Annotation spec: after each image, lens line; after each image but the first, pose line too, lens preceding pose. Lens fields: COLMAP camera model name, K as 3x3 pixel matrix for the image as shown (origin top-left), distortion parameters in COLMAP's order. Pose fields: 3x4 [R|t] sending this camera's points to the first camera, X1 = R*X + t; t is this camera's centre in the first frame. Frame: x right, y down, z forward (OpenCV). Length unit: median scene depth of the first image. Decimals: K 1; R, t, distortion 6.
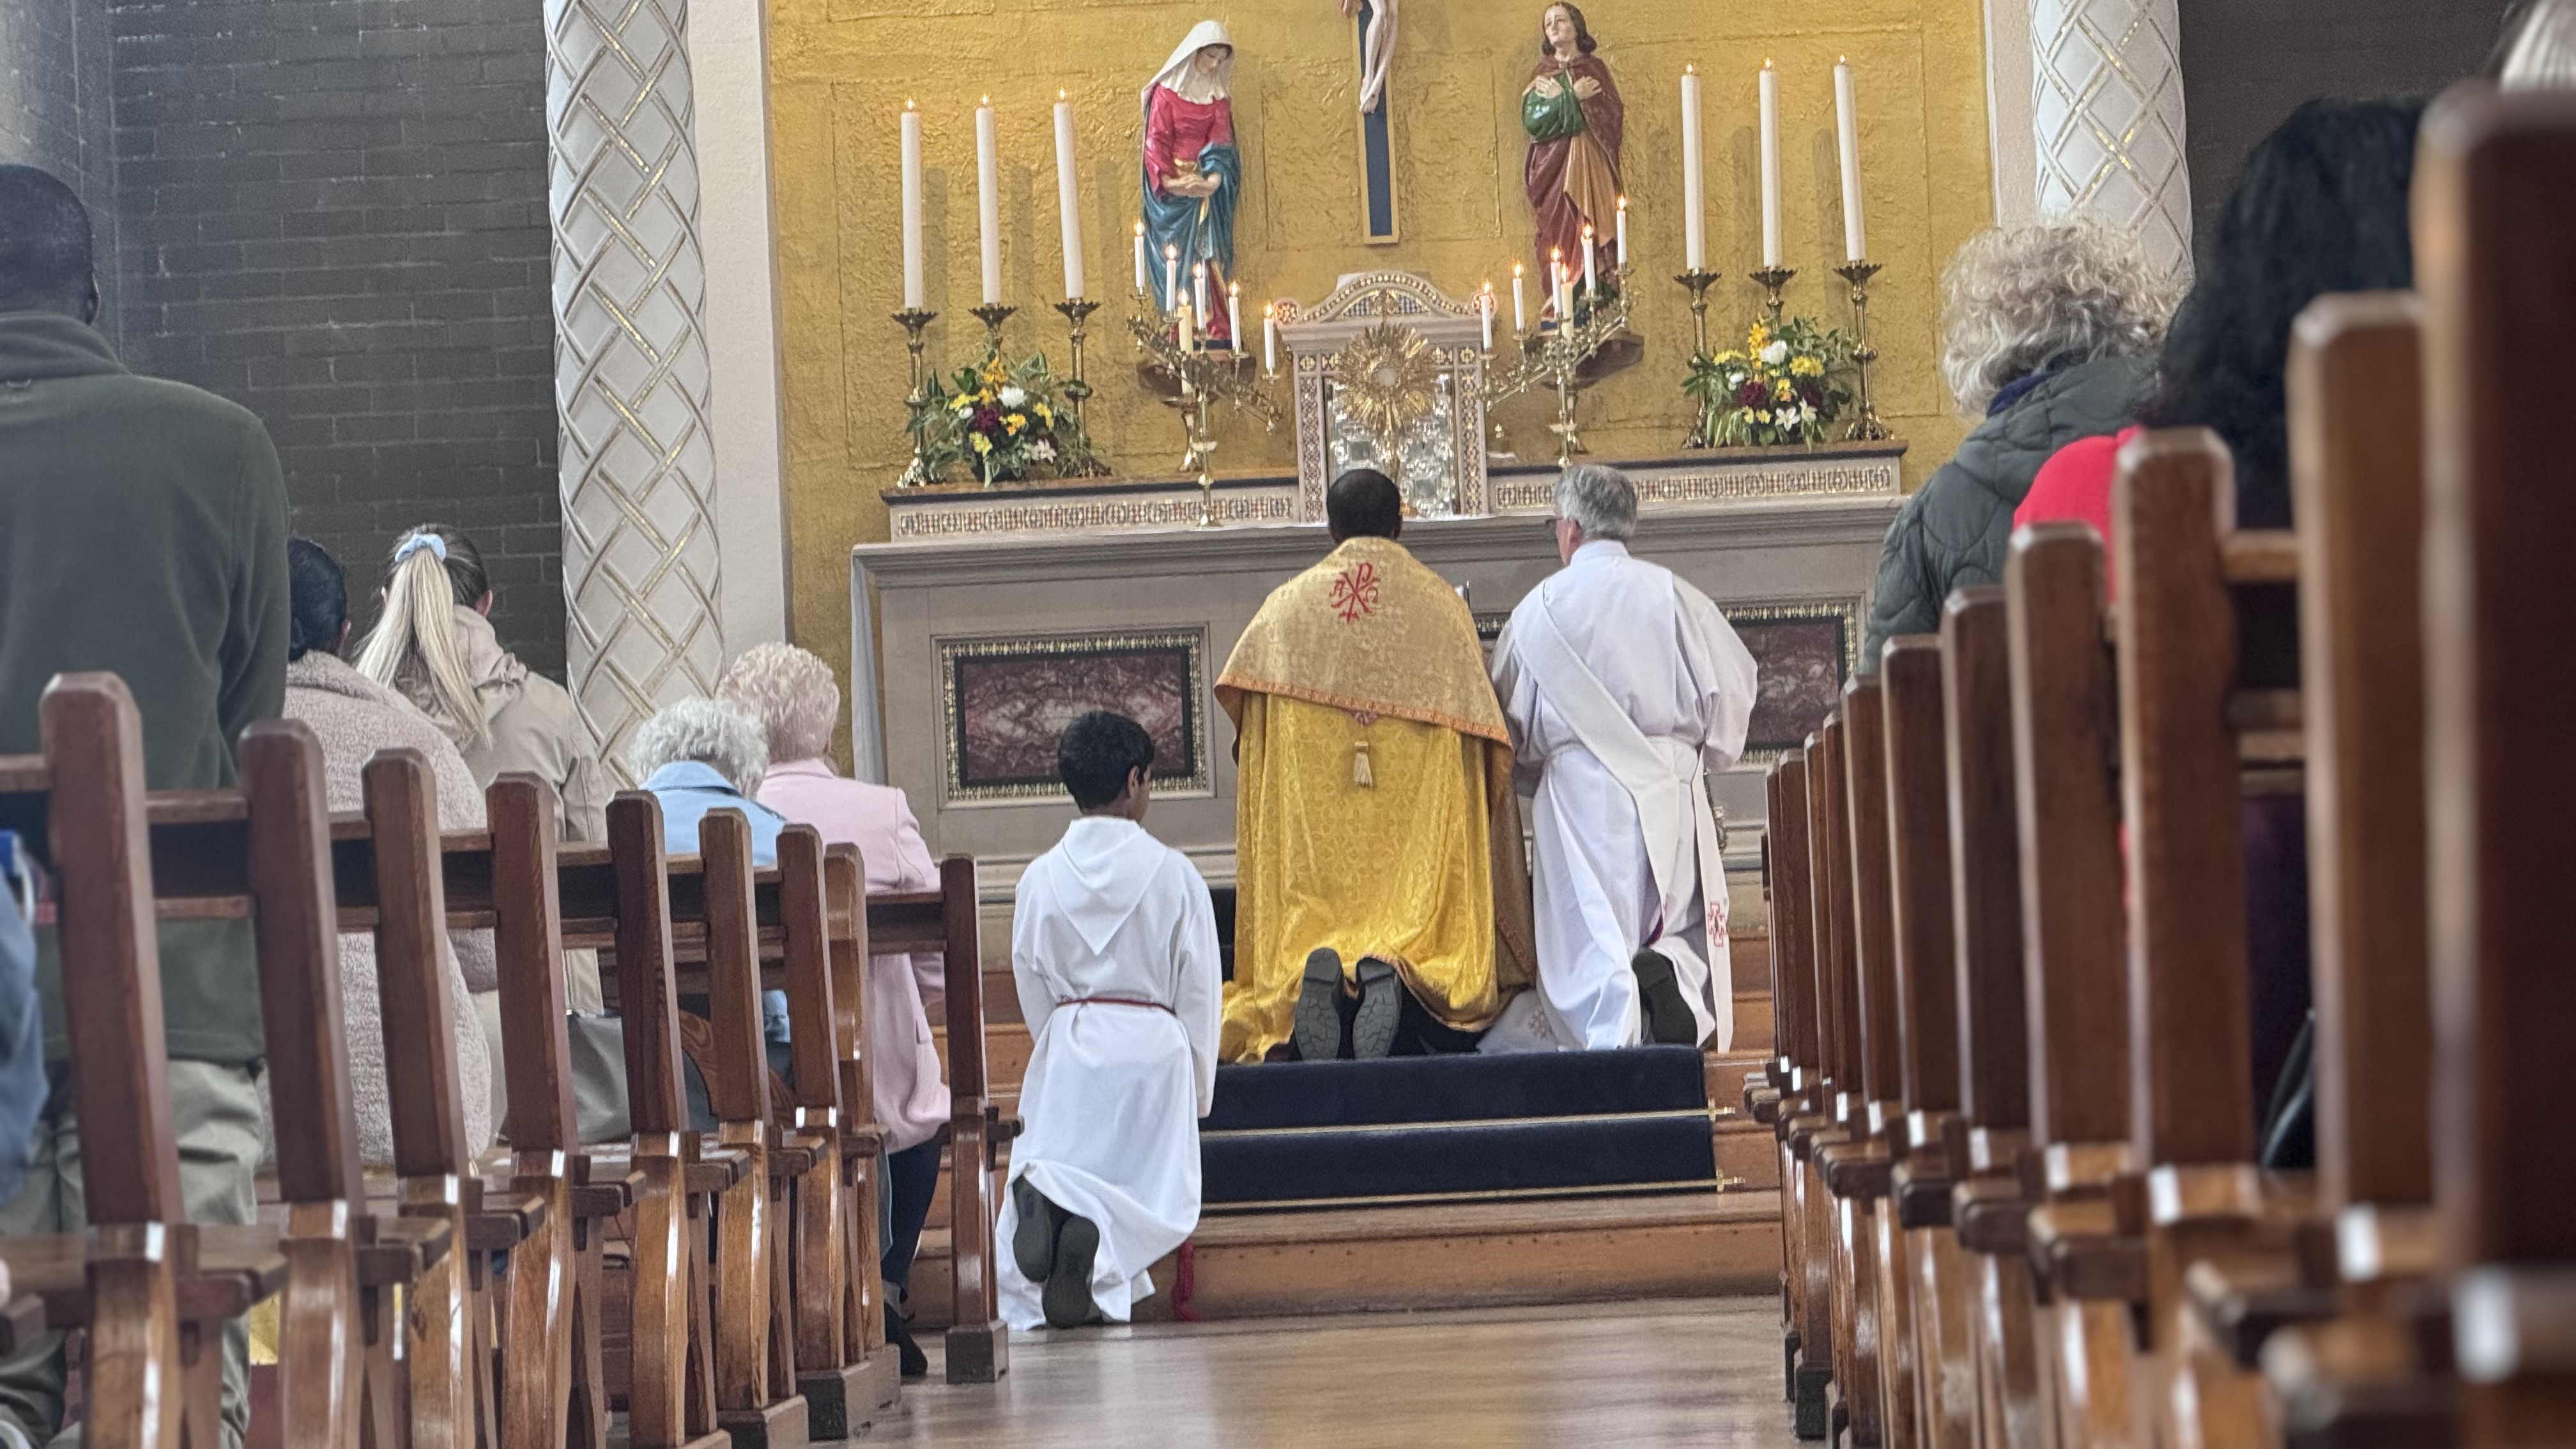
lens RADIAL K [[9164.7, 0, 1275.7], [0, 9164.7, 707.3], [0, 0, 1]] dist [0.245436, 0.000000]
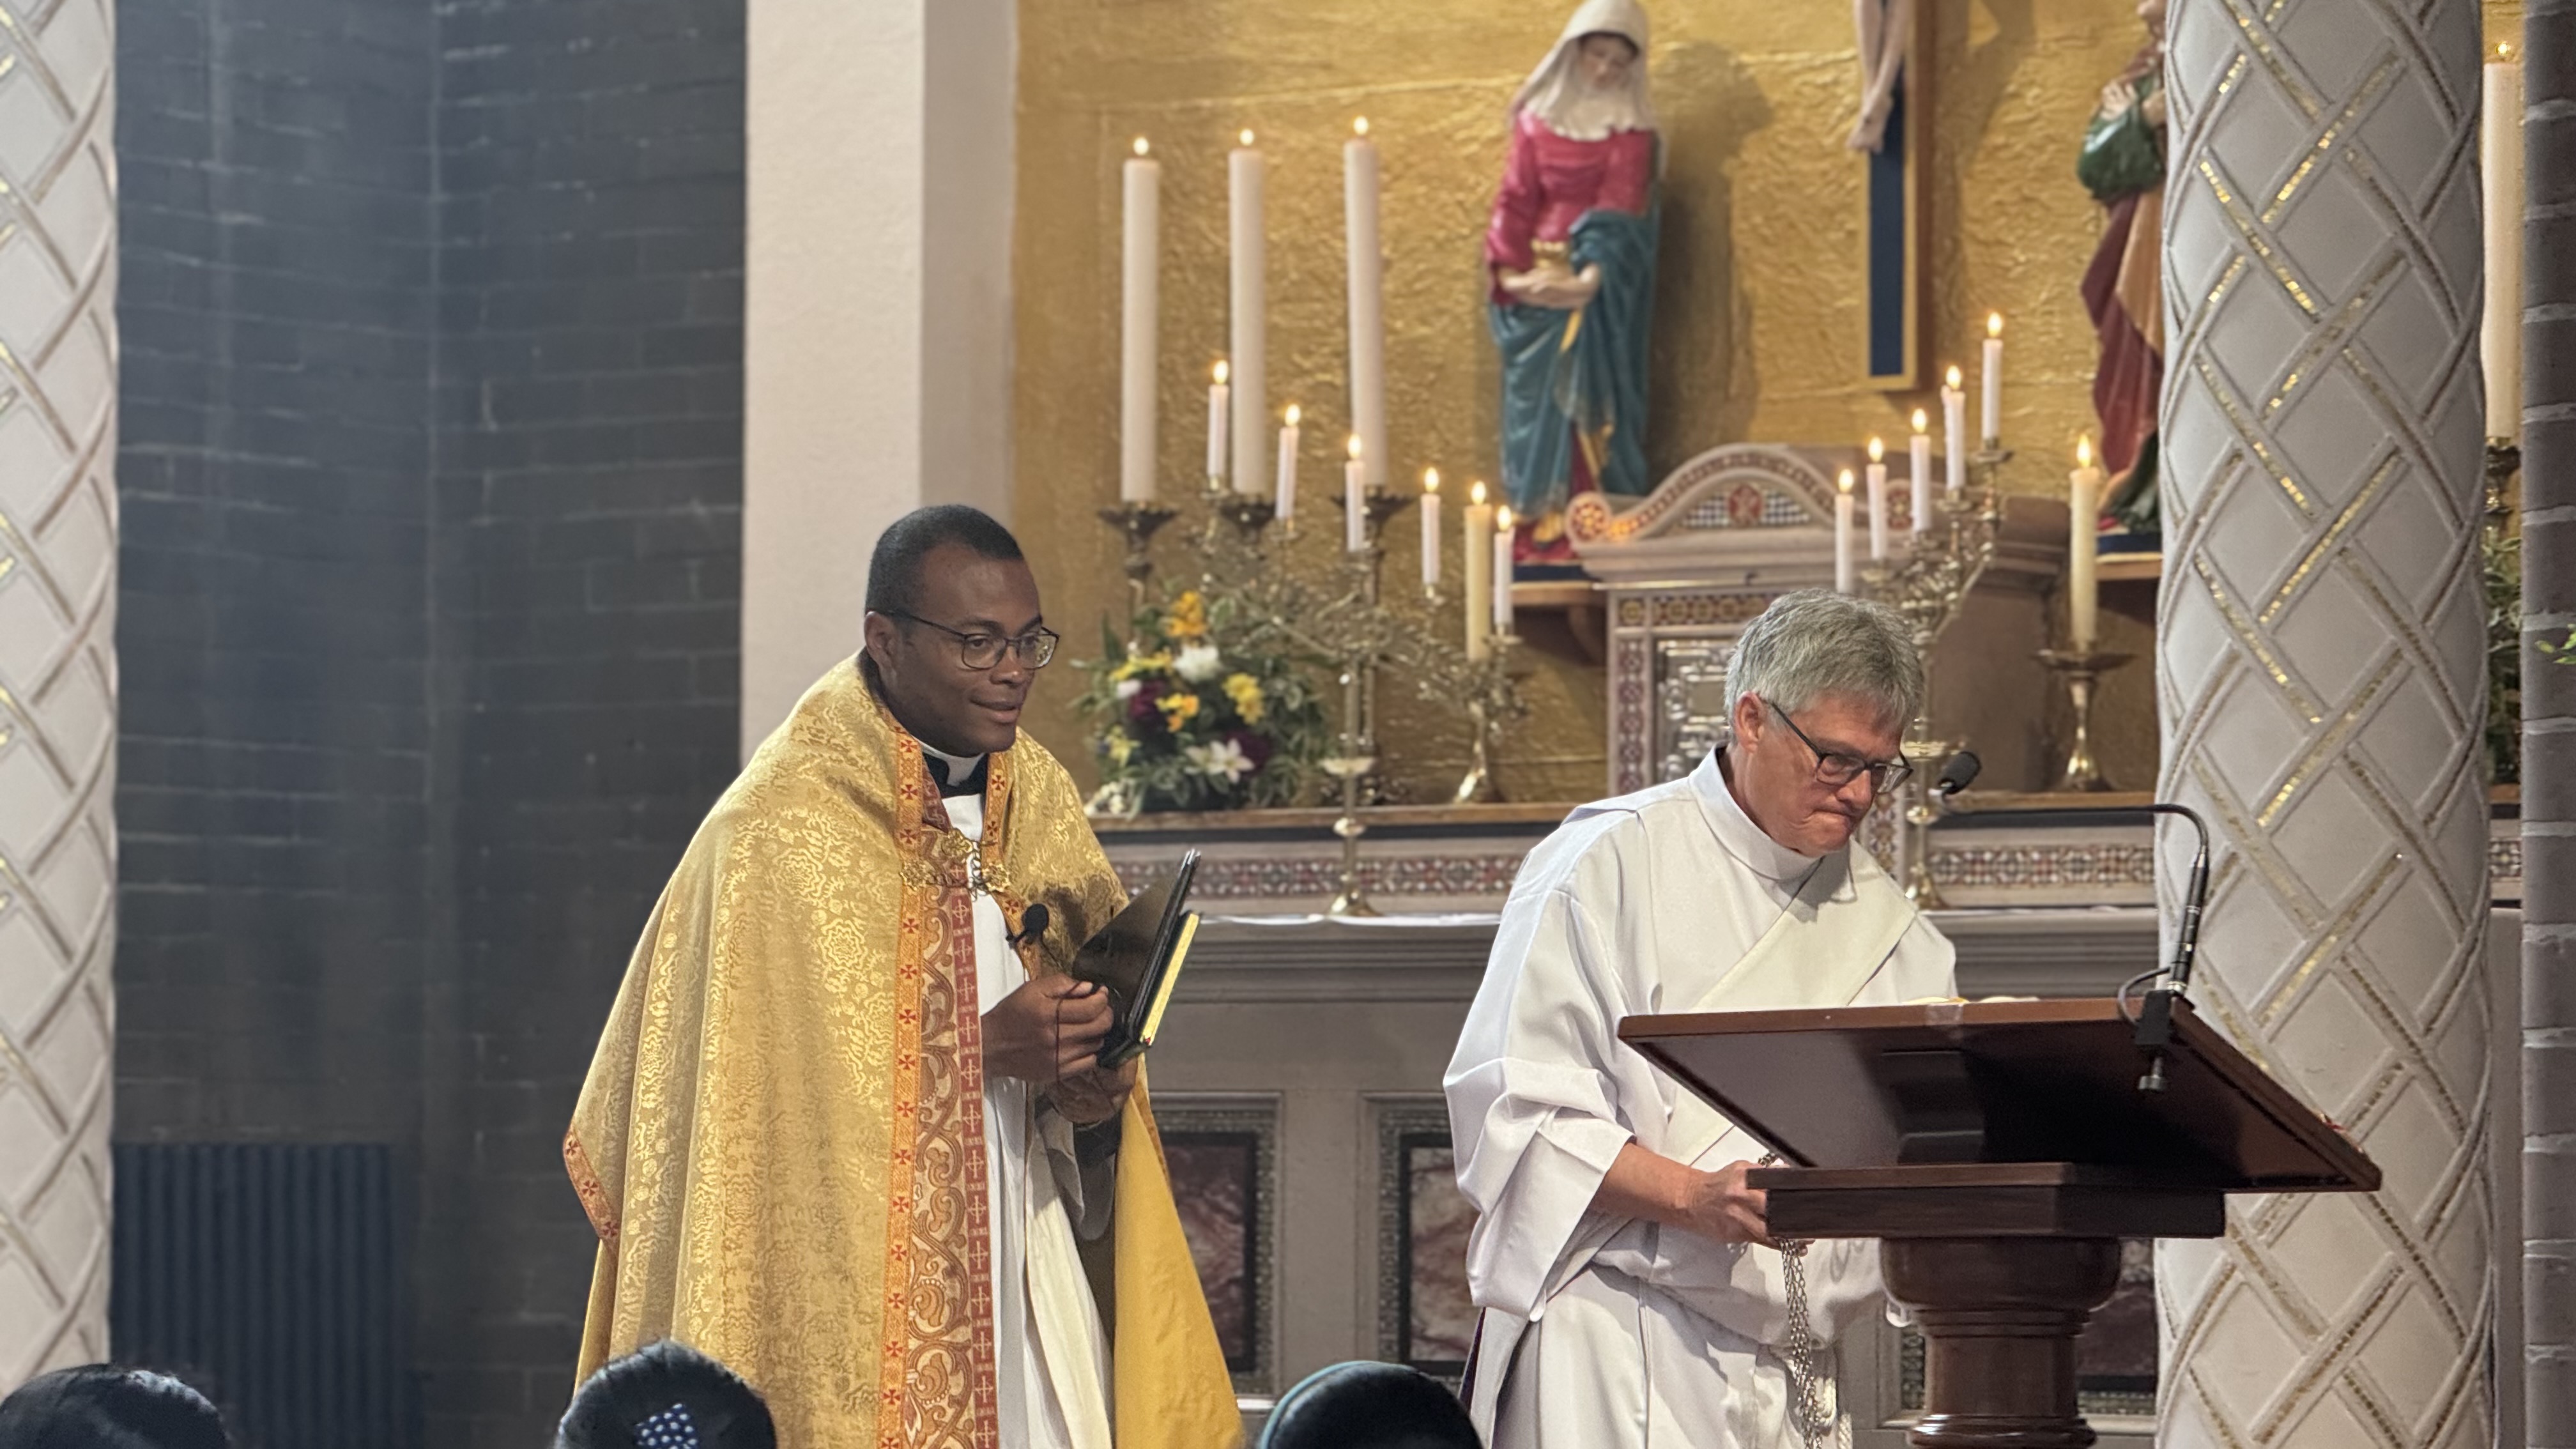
lens RADIAL K [[9164.7, 0, 1309.3], [0, 9164.7, 623.9], [0, 0, 1]] dist [0.245436, 0.000000]
pose [[0.843531, 0.017853, -0.536784, 0.279641], [-0.023092, 0.999729, -0.003038, -0.034573], [0.536584, 0.014958, 0.843714, 0.525449]]
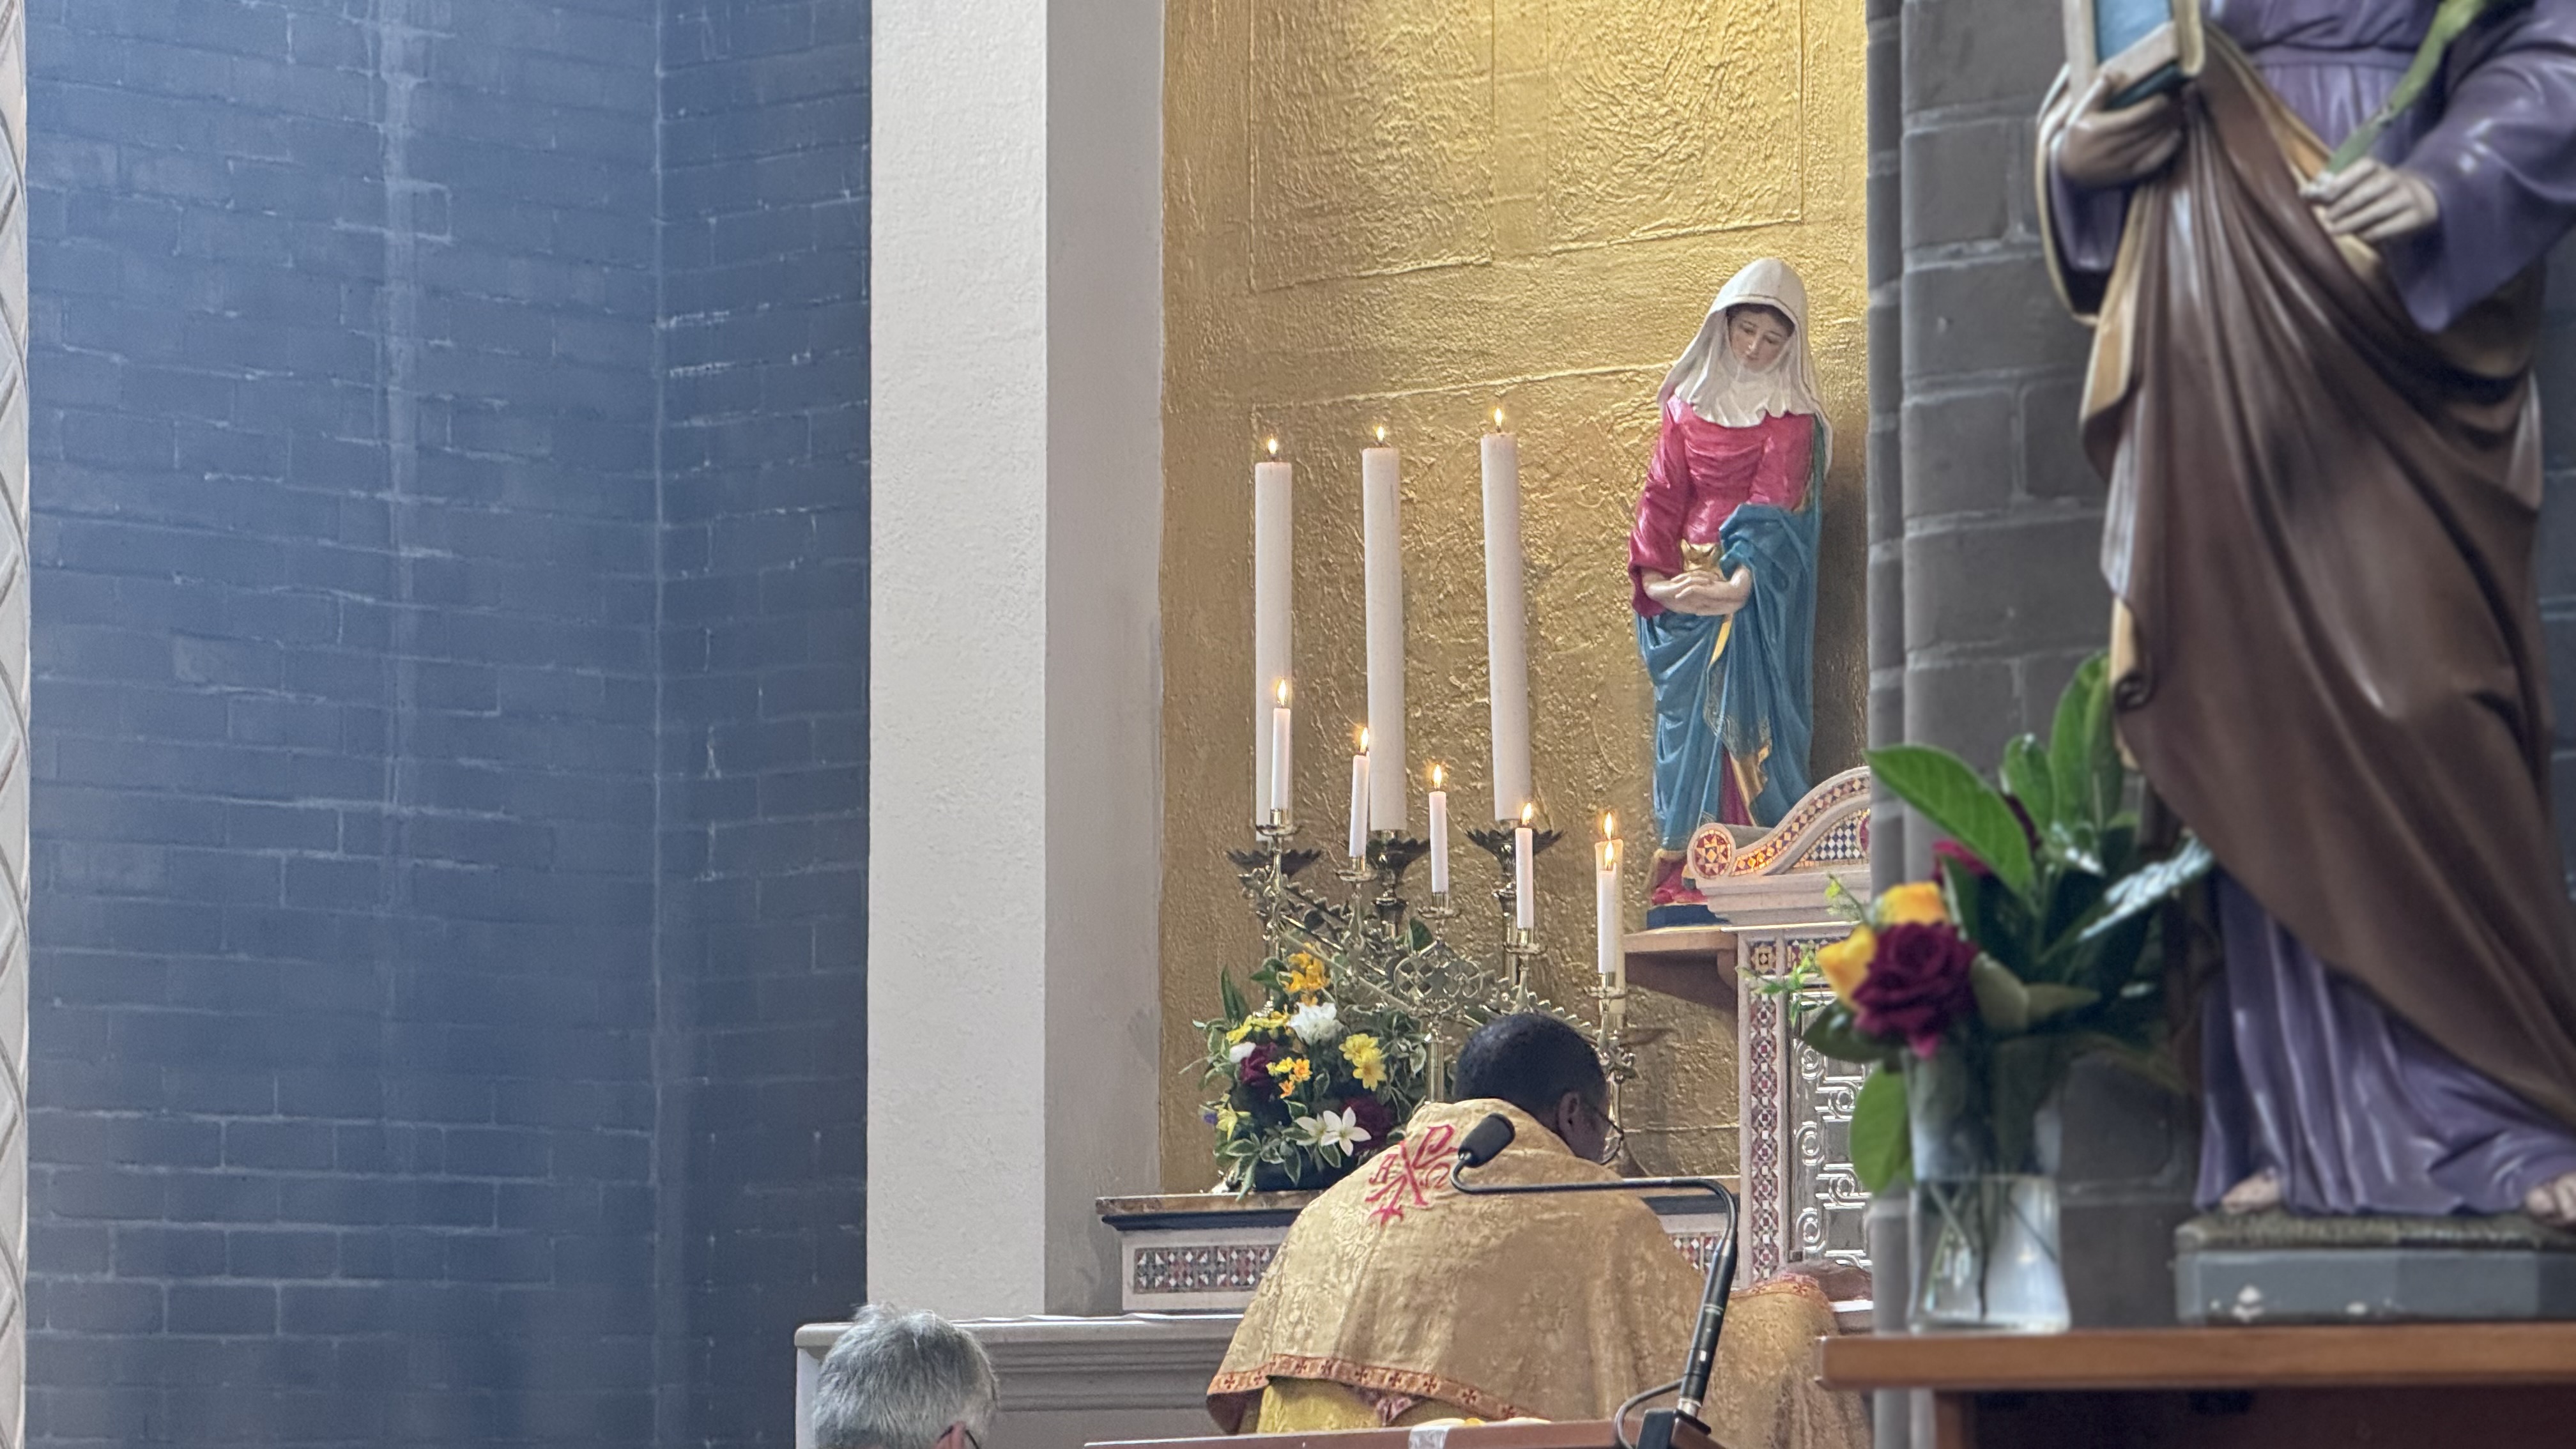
lens RADIAL K [[9164.7, 0, 1280.8], [0, 9164.7, 629.5], [0, 0, 1]] dist [0.245436, 0.000000]
pose [[0.769251, -0.017760, -0.638700, 0.291046], [-0.010546, 0.999125, -0.040484, -0.034845], [0.638860, 0.037878, 0.768390, 0.609449]]
